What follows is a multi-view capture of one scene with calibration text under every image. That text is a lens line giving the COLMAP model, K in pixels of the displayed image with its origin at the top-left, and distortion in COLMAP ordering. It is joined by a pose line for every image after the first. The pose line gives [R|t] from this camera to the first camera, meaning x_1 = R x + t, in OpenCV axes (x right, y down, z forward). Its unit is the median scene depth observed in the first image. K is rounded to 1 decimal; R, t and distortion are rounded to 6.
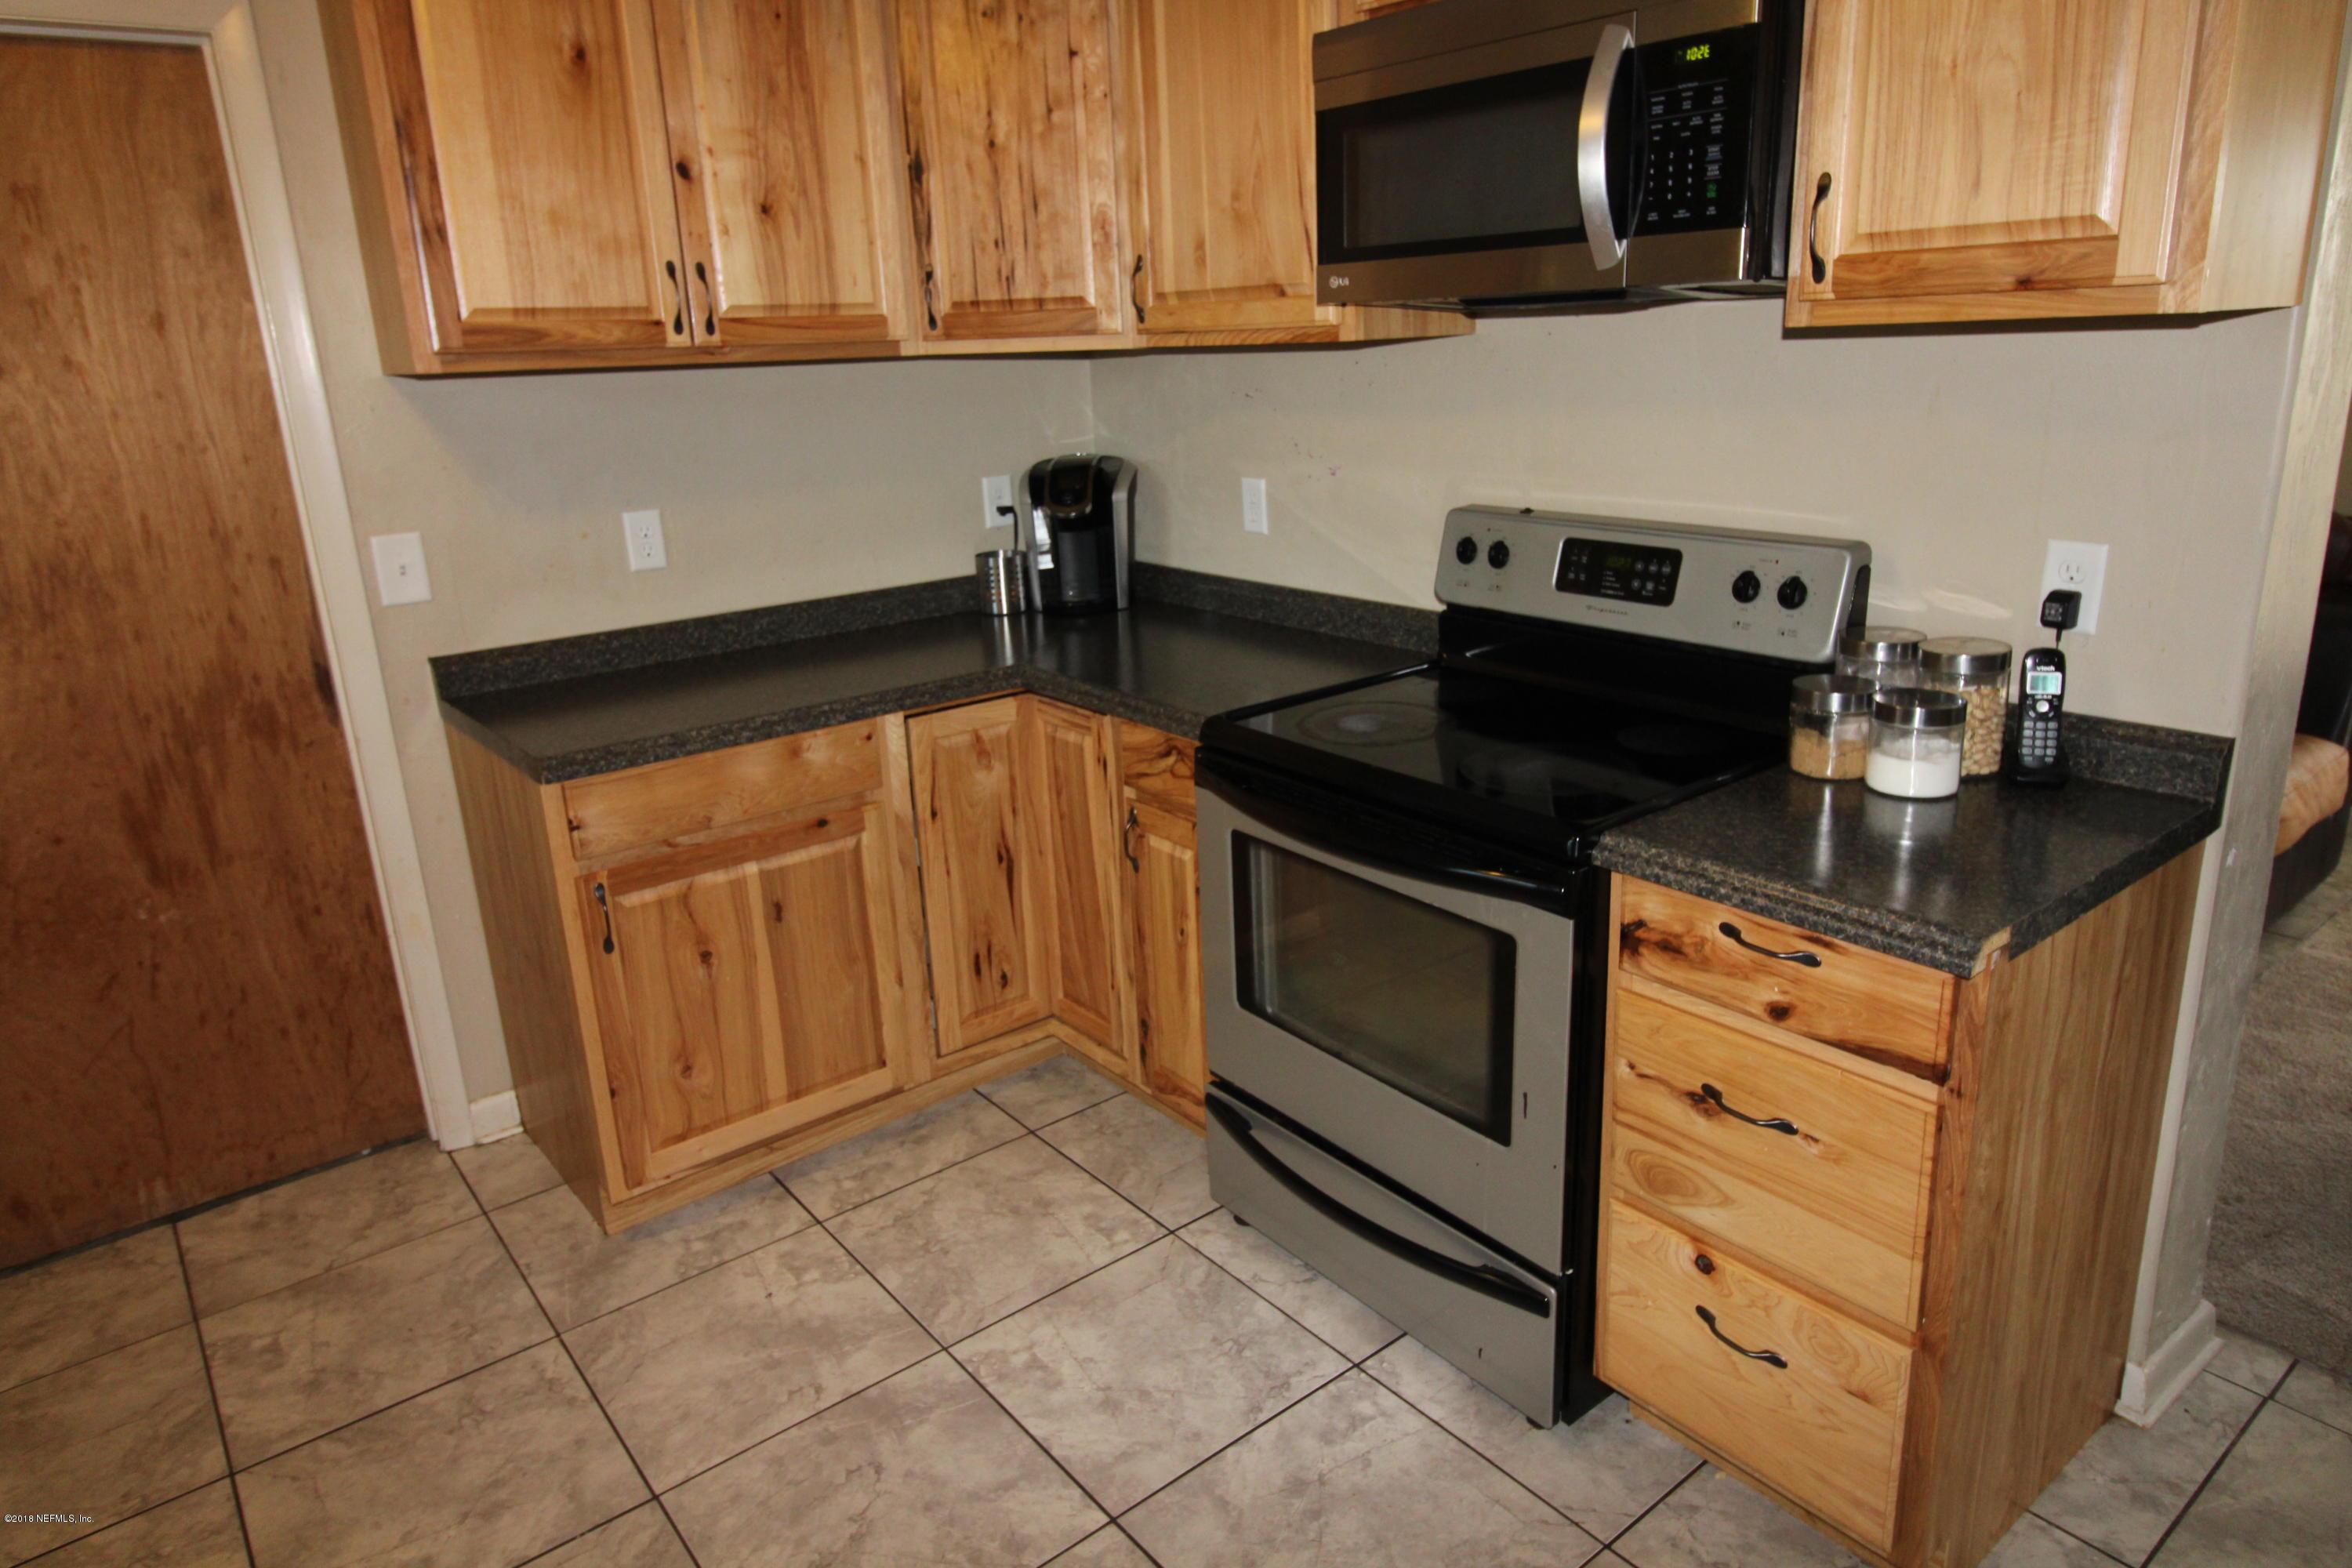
lens RADIAL K [[1454.8, 0, 1176.0], [0, 1454.8, 784.0], [0, 0, 1]] dist [0.000536, -0.000015]
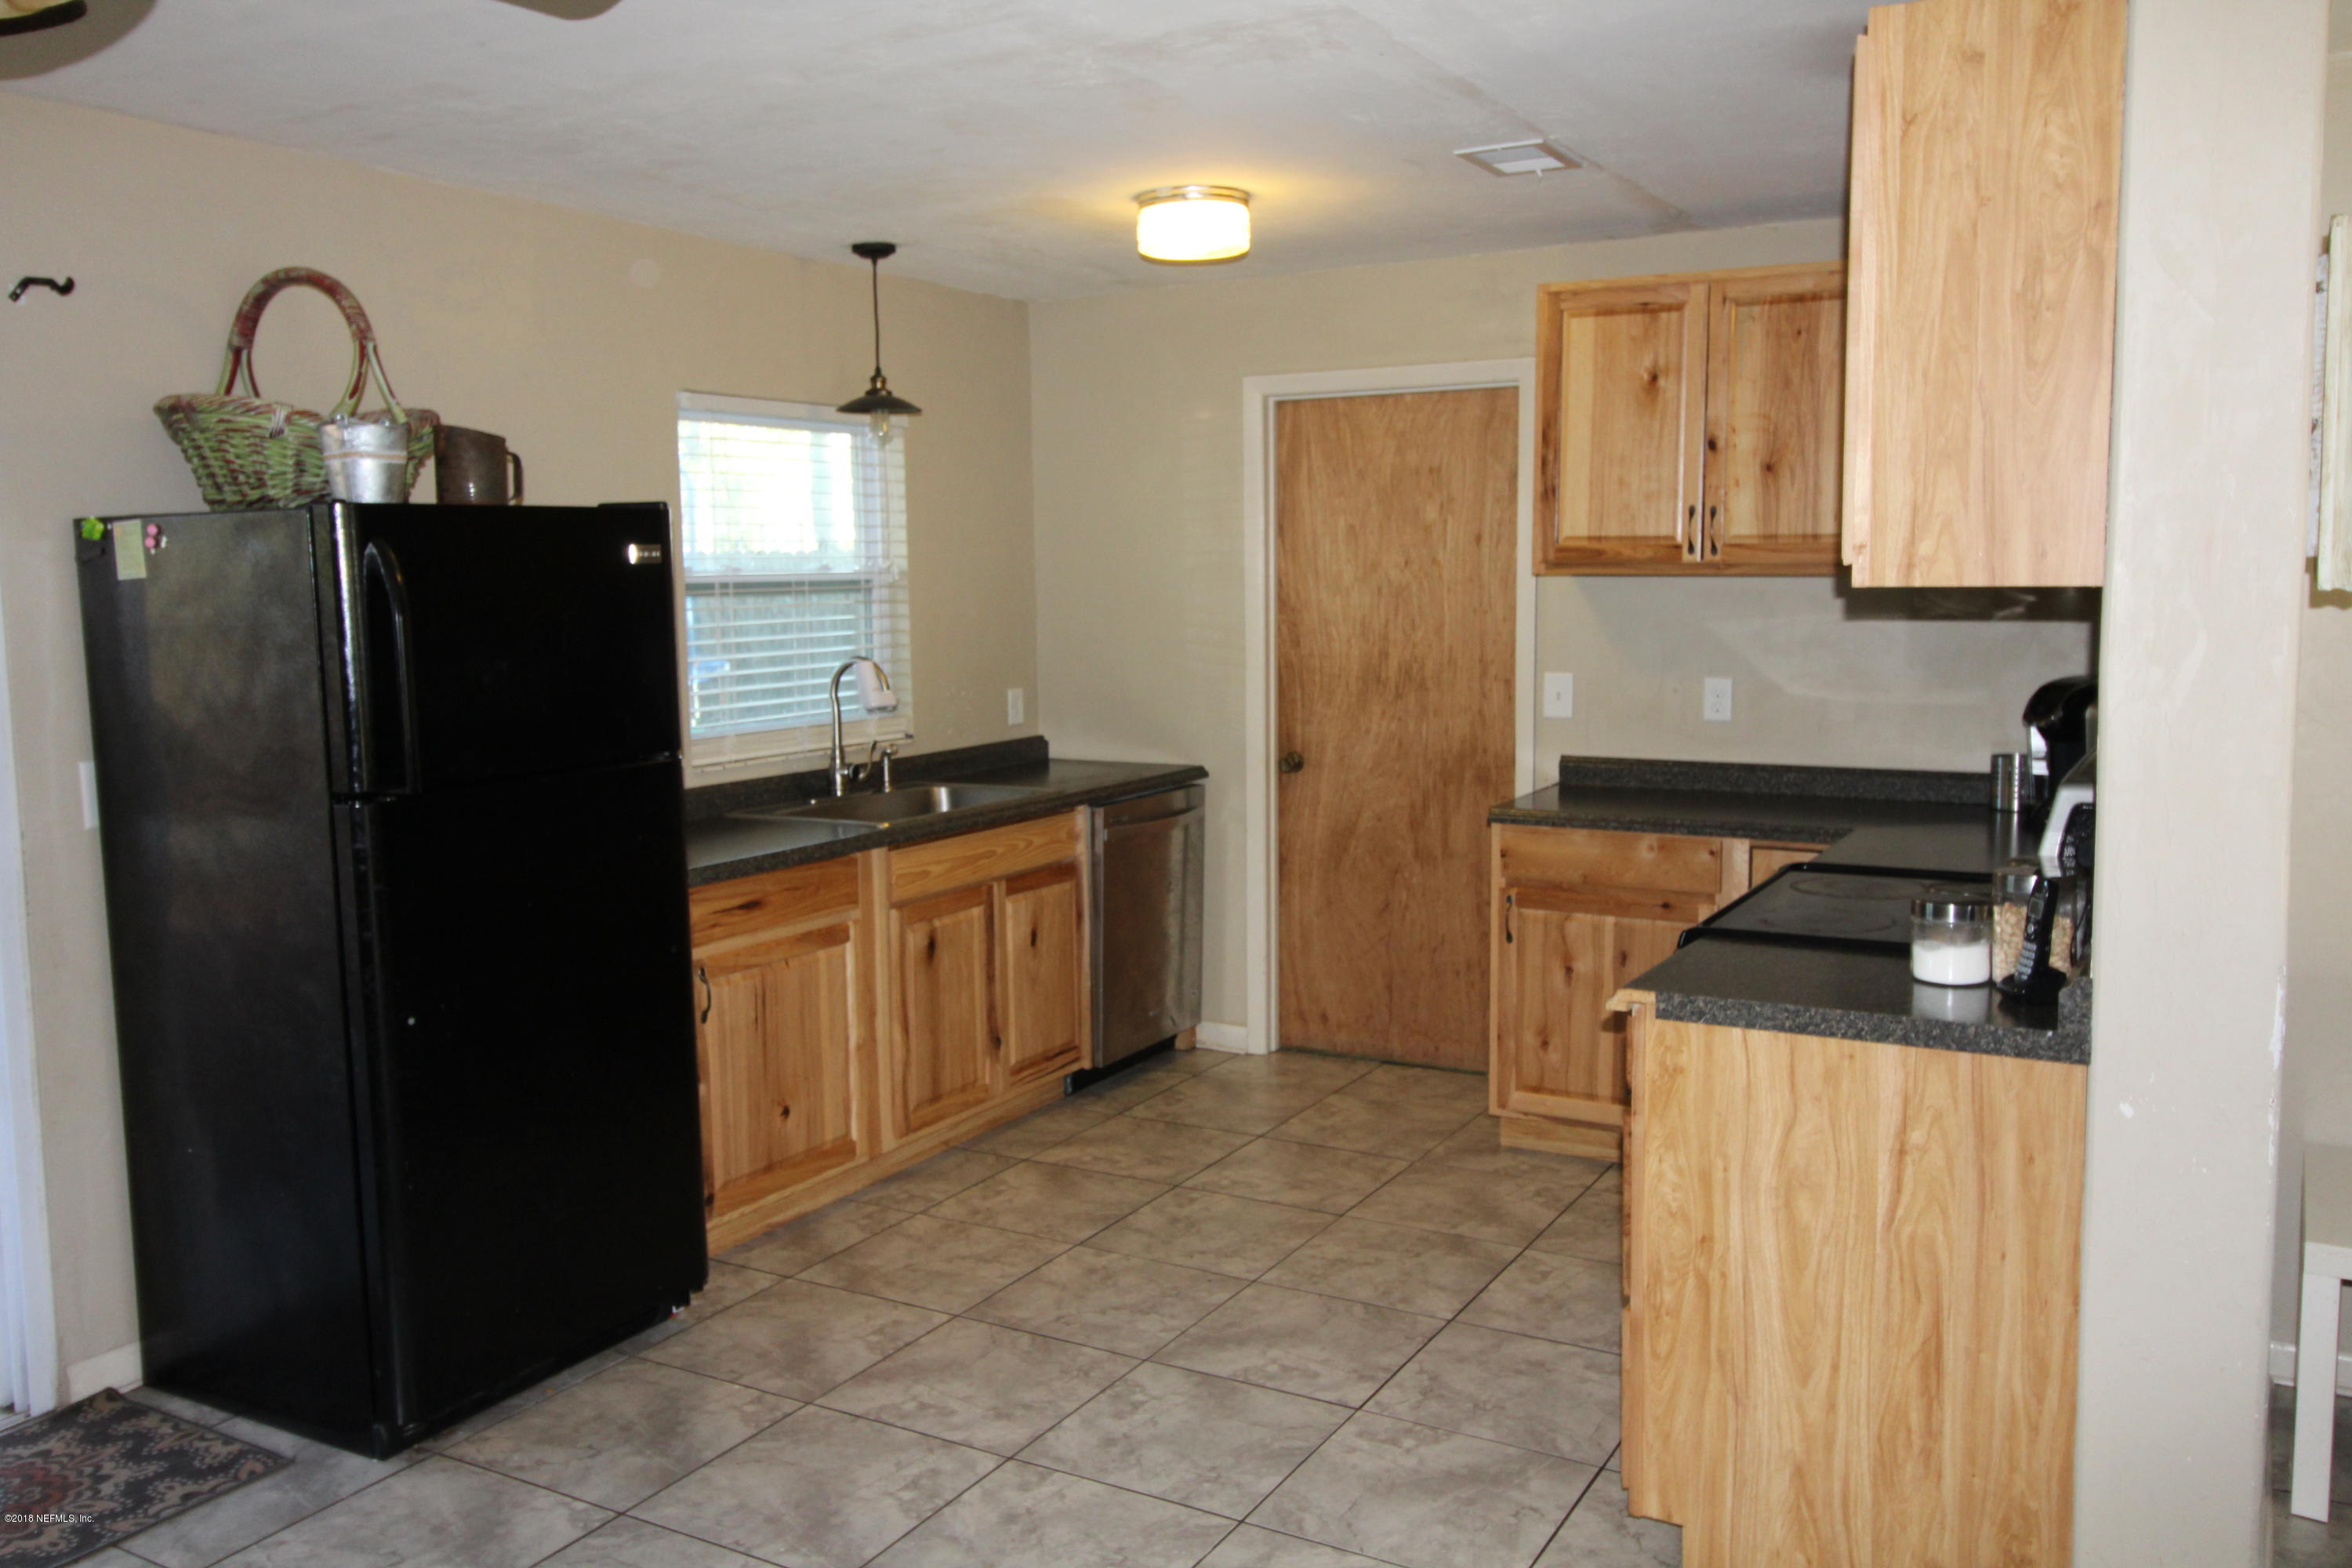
lens RADIAL K [[1845.7, 0, 1177.7], [0, 1845.7, 845.2], [0, 0, 1]] dist [0.052401, 0.000107]
pose [[0.364093, 0.175488, -0.914680, 1.197073], [-0.283778, 0.956294, 0.070513, -0.019879], [0.887077, 0.233893, 0.397980, -0.110788]]
